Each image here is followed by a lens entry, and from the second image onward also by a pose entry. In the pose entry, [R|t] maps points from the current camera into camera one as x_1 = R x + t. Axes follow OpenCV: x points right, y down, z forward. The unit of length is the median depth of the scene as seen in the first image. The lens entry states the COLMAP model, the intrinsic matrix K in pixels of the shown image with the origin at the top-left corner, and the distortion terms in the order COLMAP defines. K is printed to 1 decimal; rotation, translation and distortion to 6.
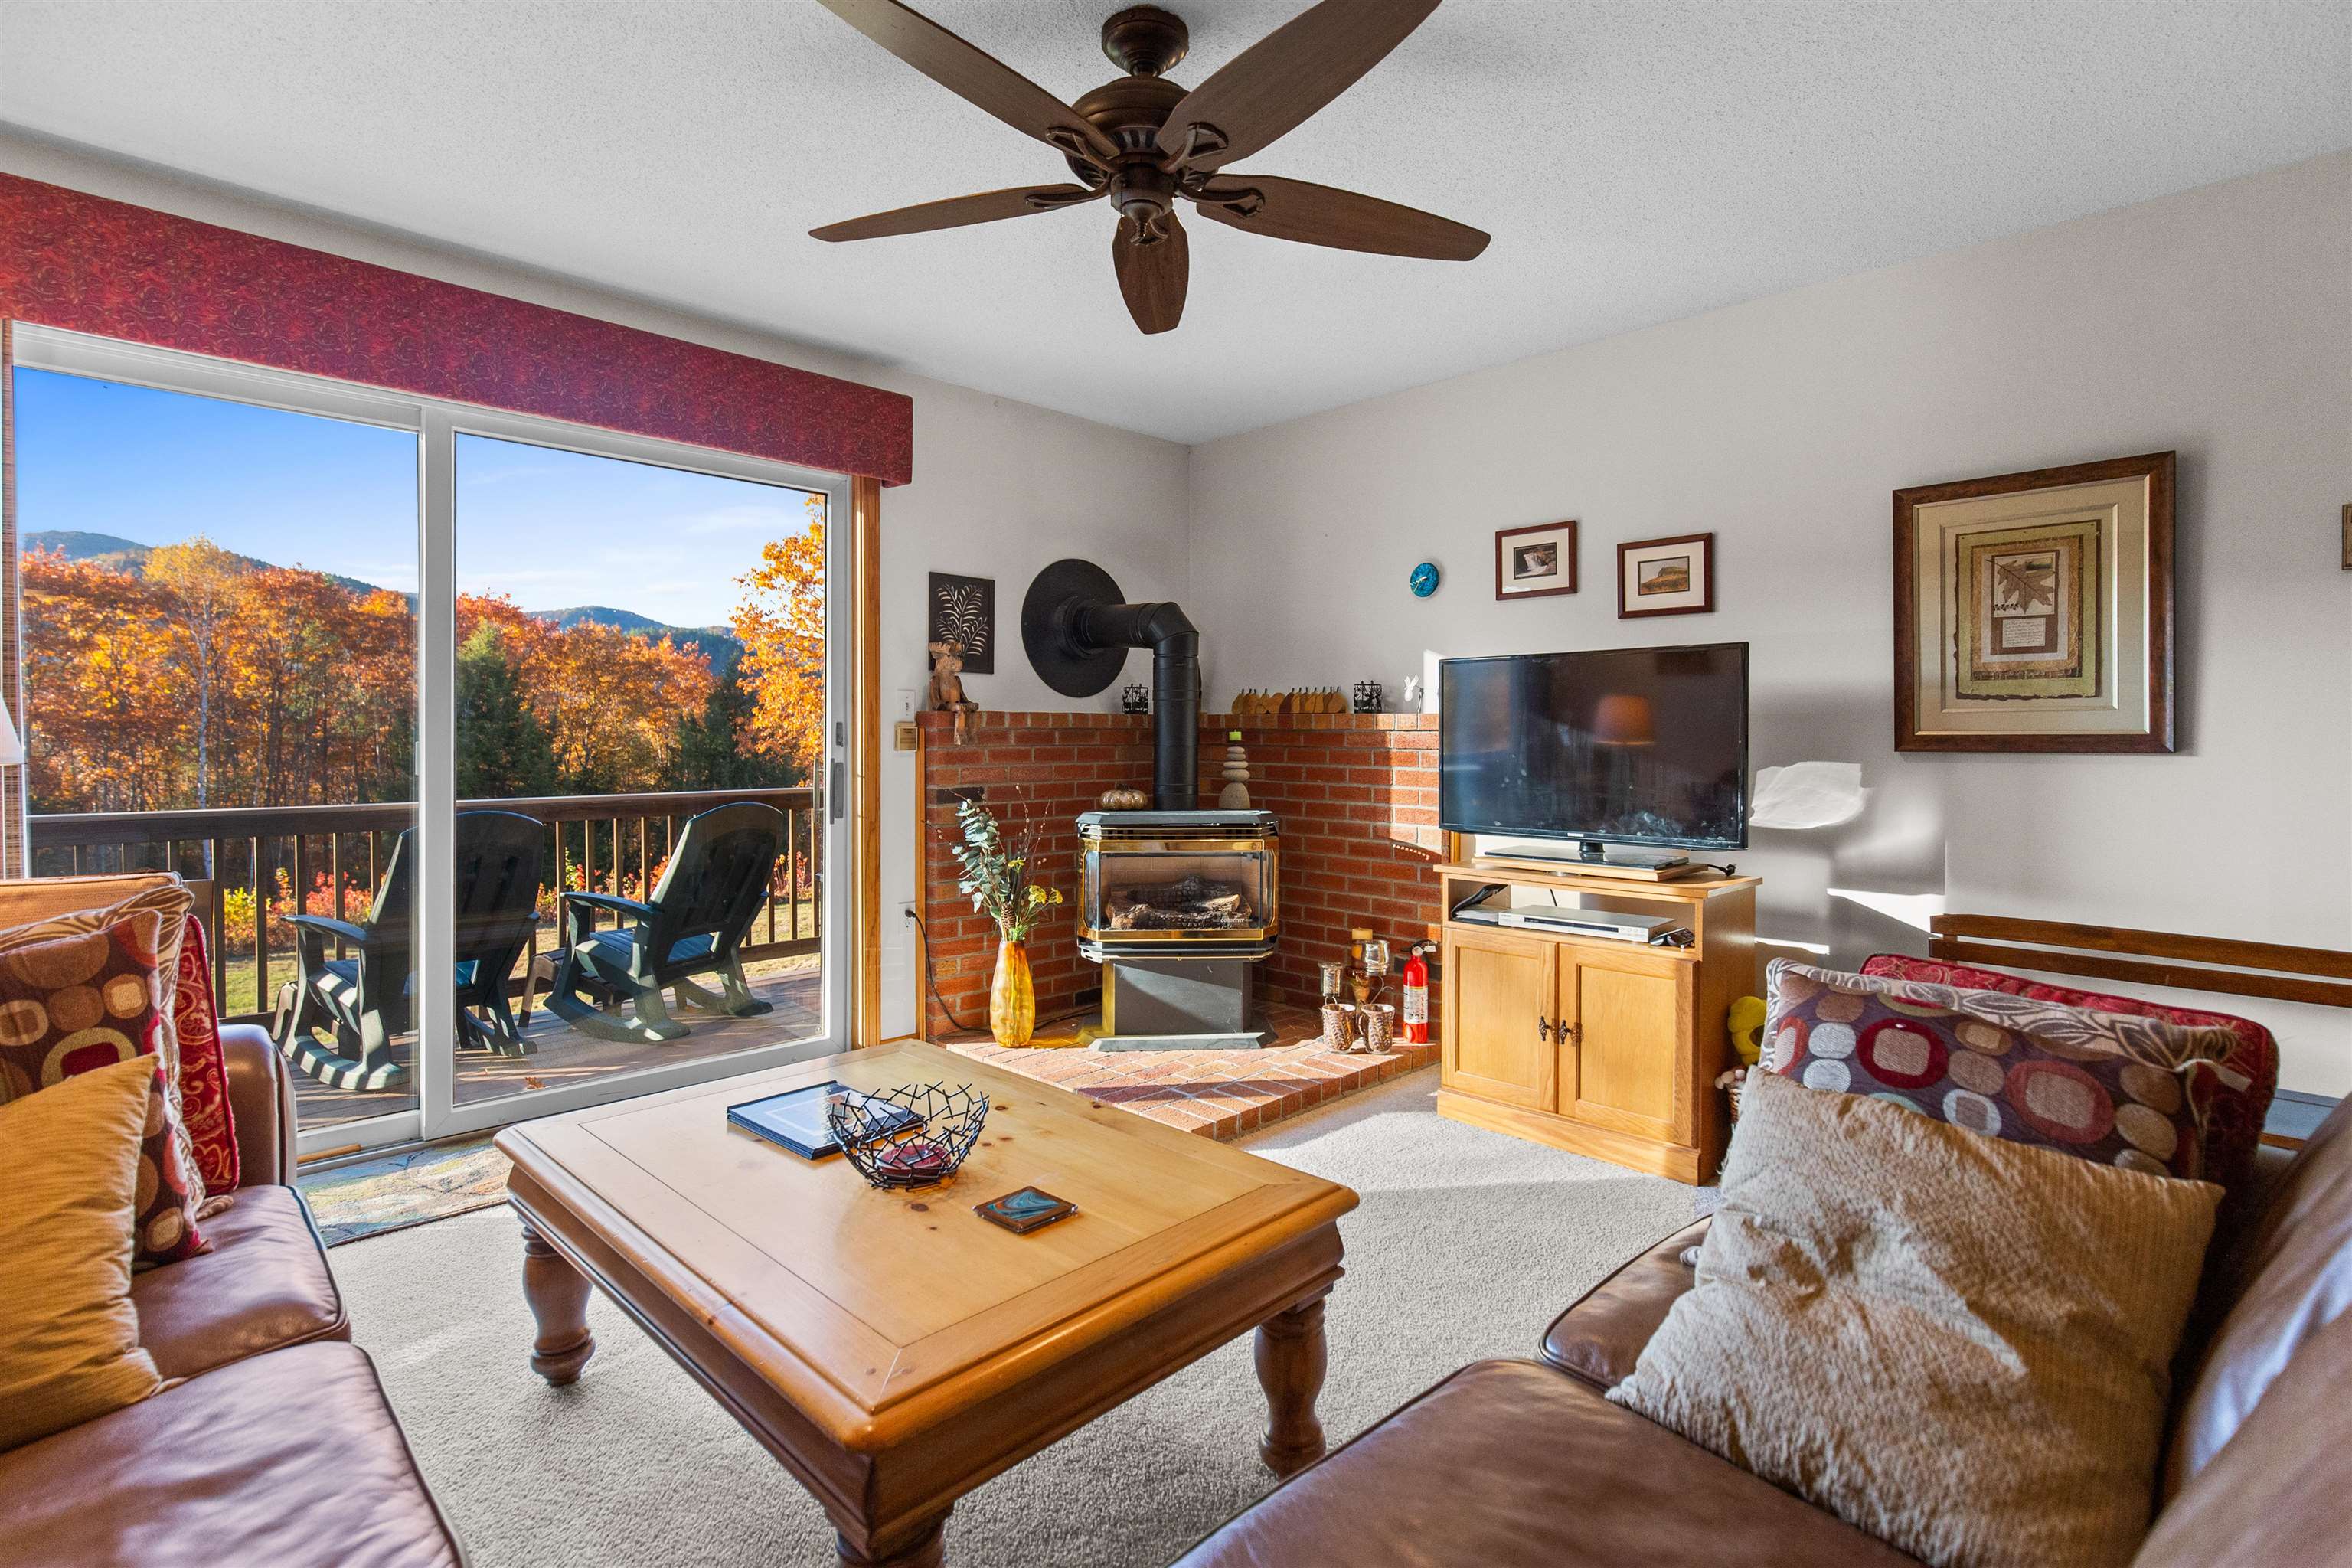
lens RADIAL K [[1106.7, 0, 1197.6], [0, 1106.7, 745.1], [0, 0, 1]] dist [0.008940, -0.002755]
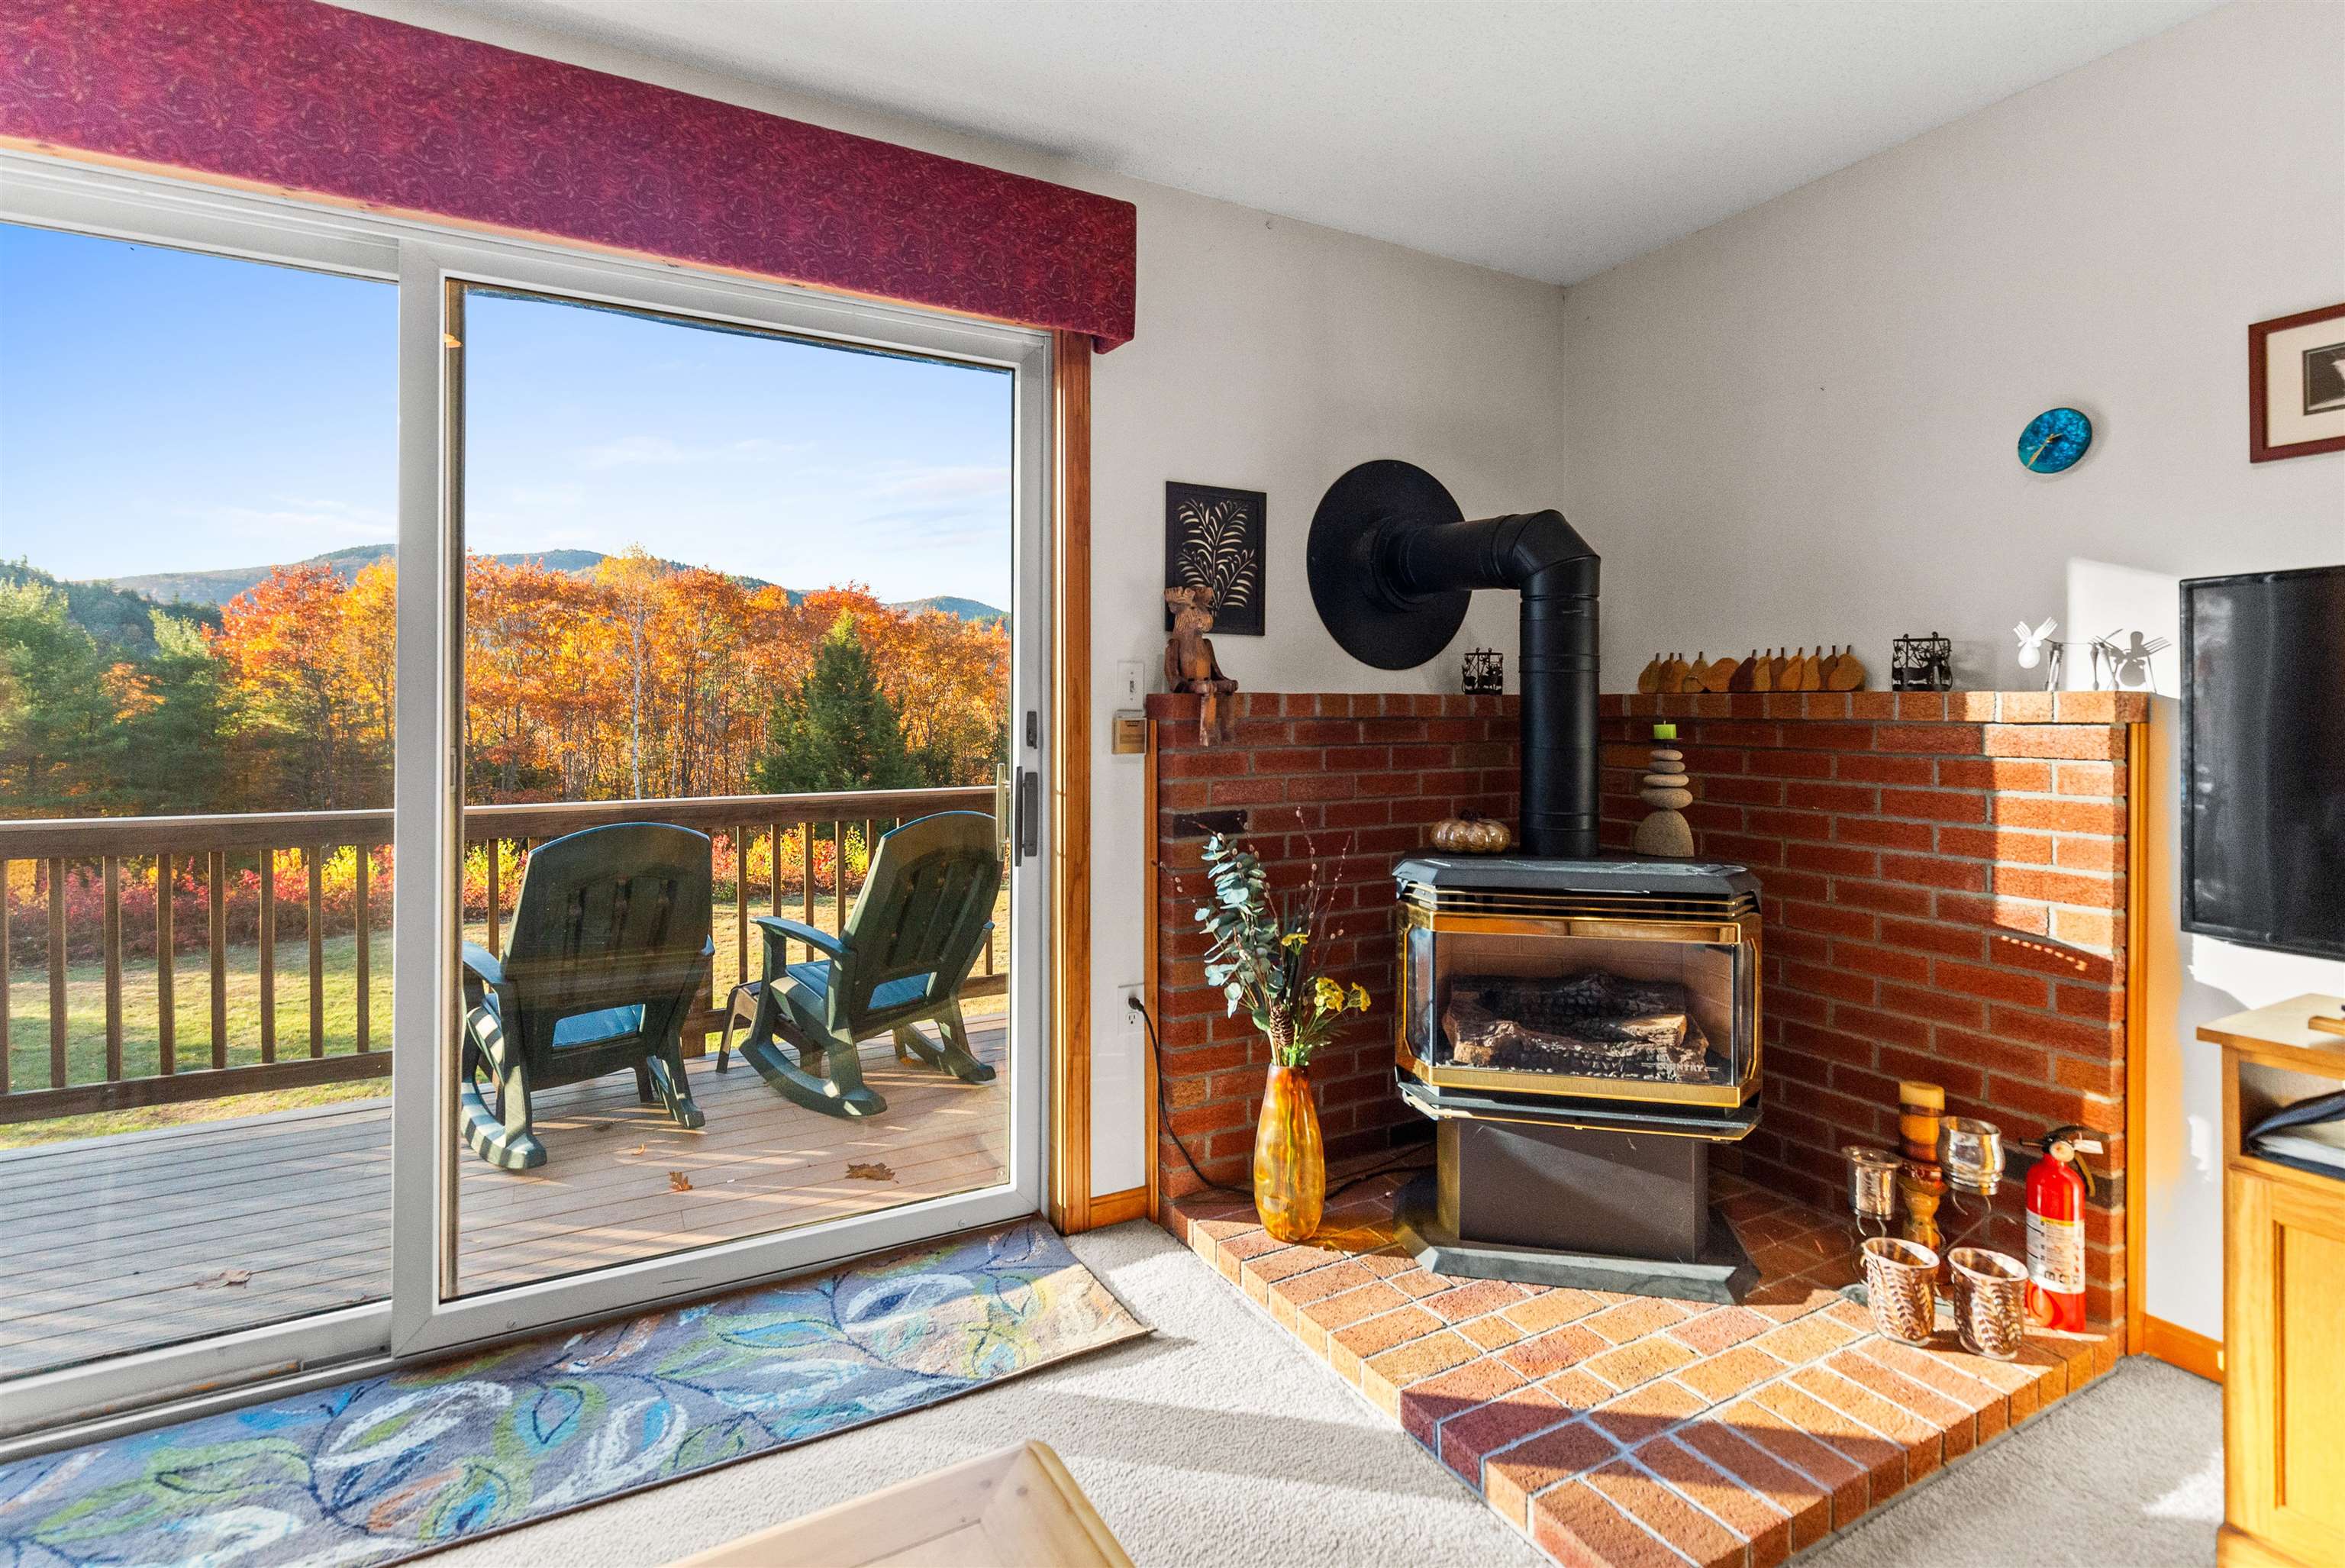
lens RADIAL K [[1103.4, 0, 1182.8], [0, 1103.4, 717.1], [0, 0, 1]] dist [0.008940, -0.002755]
pose [[0.959368, -0.000828, -0.282158, -0.048171], [-0.000127, 0.999994, -0.003367, -0.014252], [0.282159, 0.003266, 0.959362, 0.375499]]
